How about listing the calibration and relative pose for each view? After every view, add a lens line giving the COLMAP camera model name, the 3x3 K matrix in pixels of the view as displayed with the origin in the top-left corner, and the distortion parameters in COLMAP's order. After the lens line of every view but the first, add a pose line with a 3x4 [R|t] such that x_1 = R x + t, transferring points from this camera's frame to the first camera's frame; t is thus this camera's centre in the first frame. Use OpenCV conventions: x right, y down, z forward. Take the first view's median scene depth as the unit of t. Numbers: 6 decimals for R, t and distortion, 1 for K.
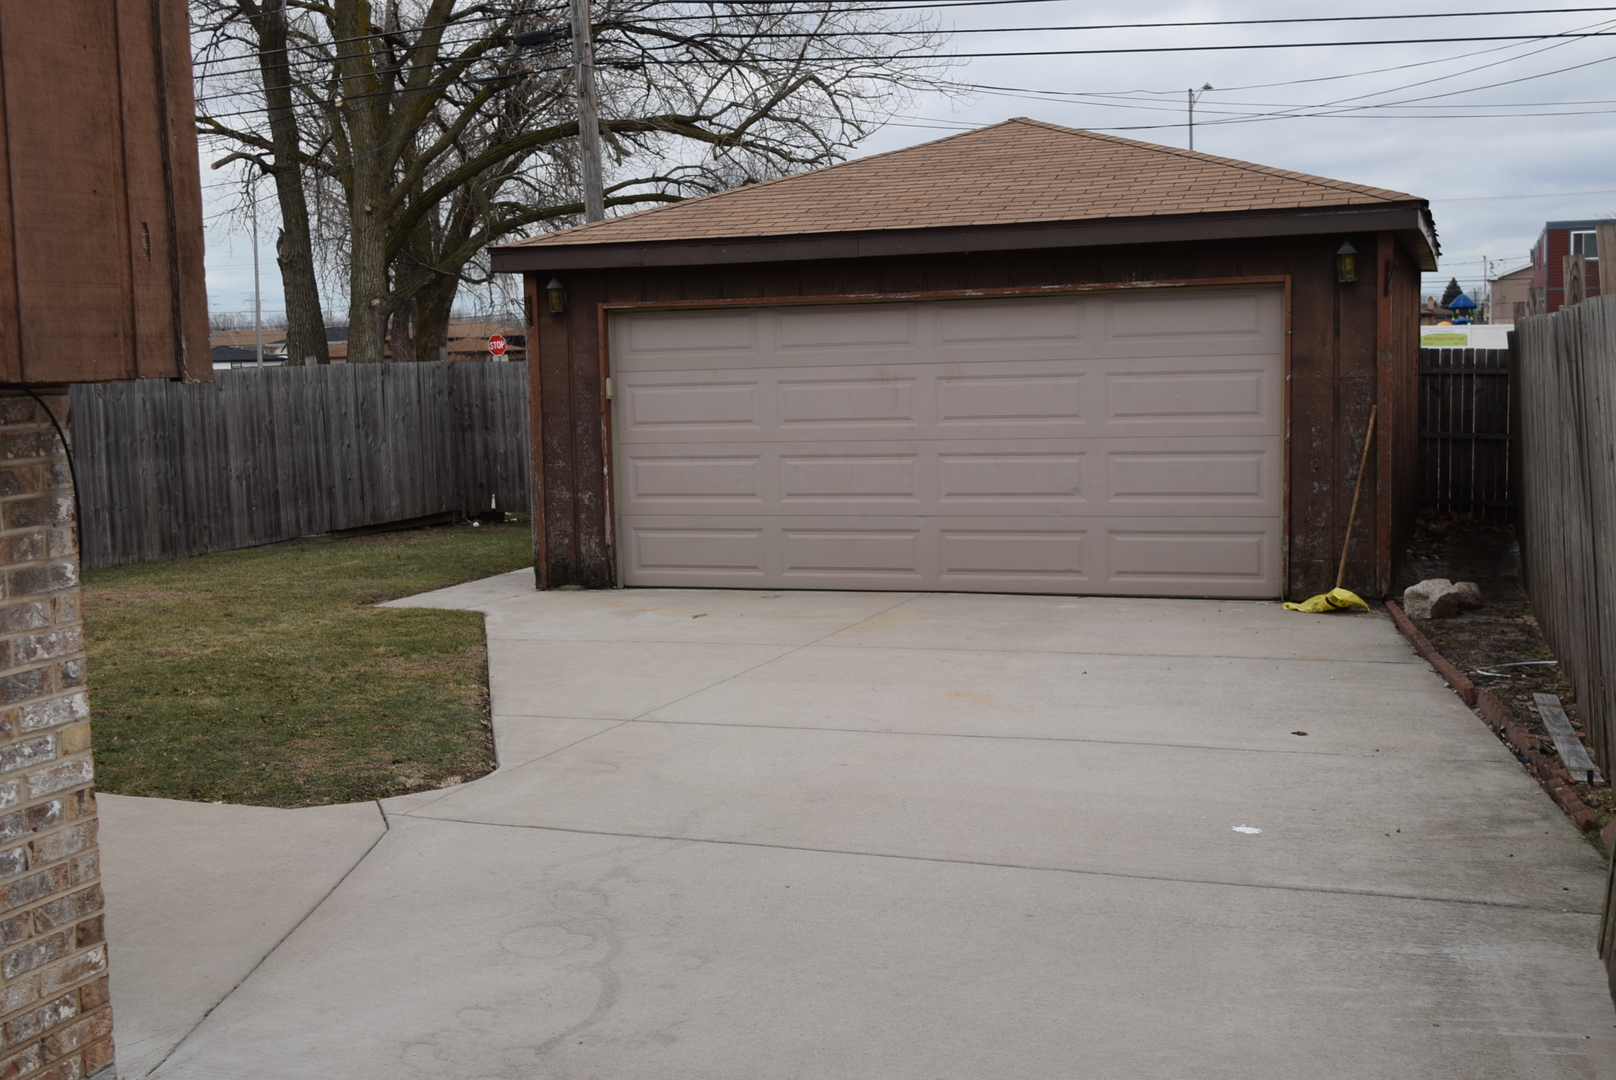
lens RADIAL K [[1793.5, 0, 807.1], [0, 1793.5, 538.6], [0, 0, 1]] dist [-0.020341, 0.000000]
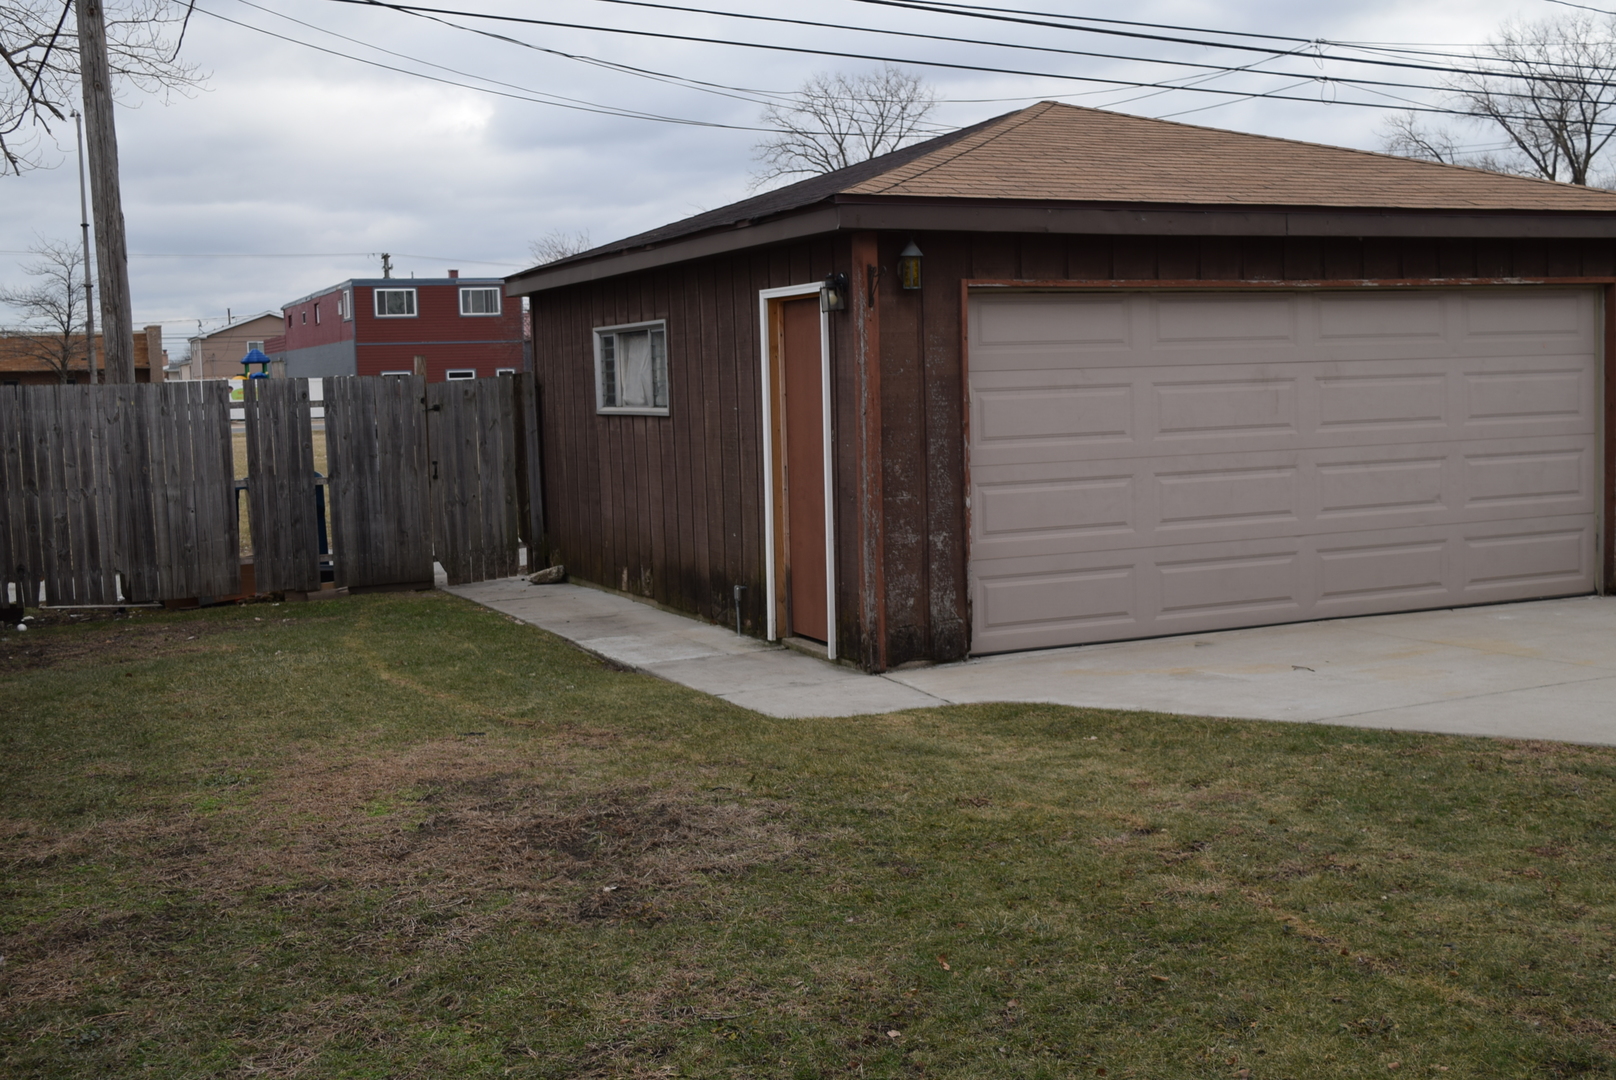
lens RADIAL K [[1793.5, 0, 808.3], [0, 1793.5, 542.5], [0, 0, 1]] dist [-0.020341, 0.000000]
pose [[0.721824, -0.054921, 0.689894, -0.699945], [0.077689, 0.996976, -0.001917, -0.025750], [-0.687702, 0.054981, 0.723908, 0.520044]]
